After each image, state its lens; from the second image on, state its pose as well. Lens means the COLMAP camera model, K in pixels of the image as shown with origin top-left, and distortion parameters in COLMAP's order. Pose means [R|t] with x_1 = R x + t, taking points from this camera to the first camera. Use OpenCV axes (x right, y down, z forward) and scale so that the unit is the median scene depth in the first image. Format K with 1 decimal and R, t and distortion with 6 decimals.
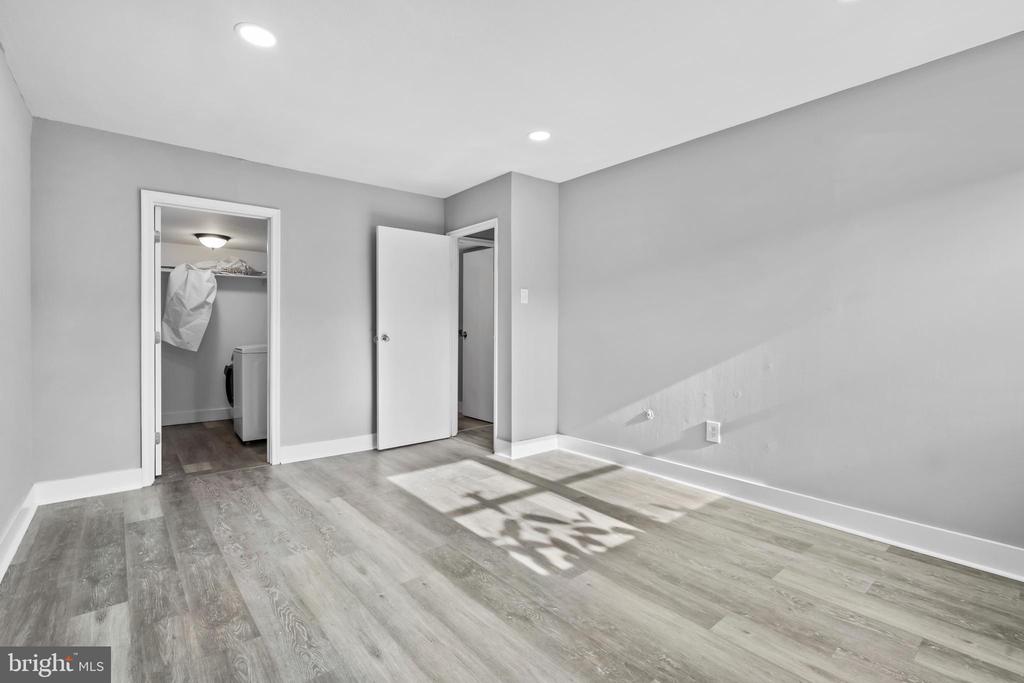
lens RADIAL K [[458.6, 0, 520.3], [0, 458.6, 331.7], [0, 0, 1]] dist [-0.000693, 0.000215]
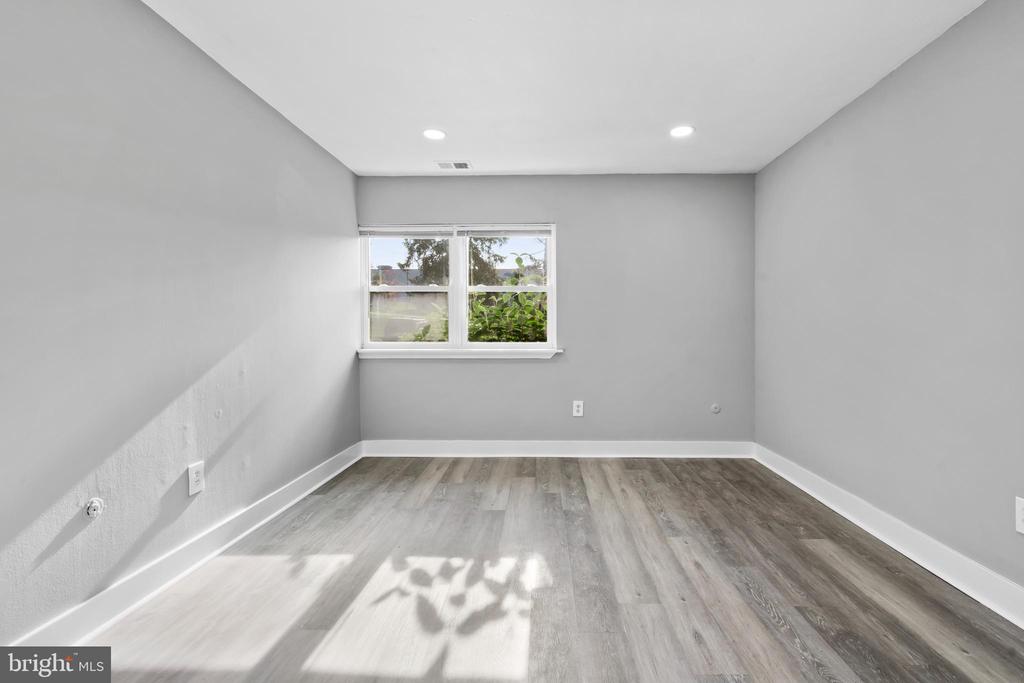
lens RADIAL K [[484.6, 0, 557.2], [0, 484.6, 343.7], [0, 0, 1]] dist [-0.001324, 0.000271]
pose [[-0.771067, -0.020198, 0.636433, -0.819150], [0.001378, 0.999442, 0.033387, -0.014424], [-0.636752, 0.026621, -0.770609, 2.152236]]
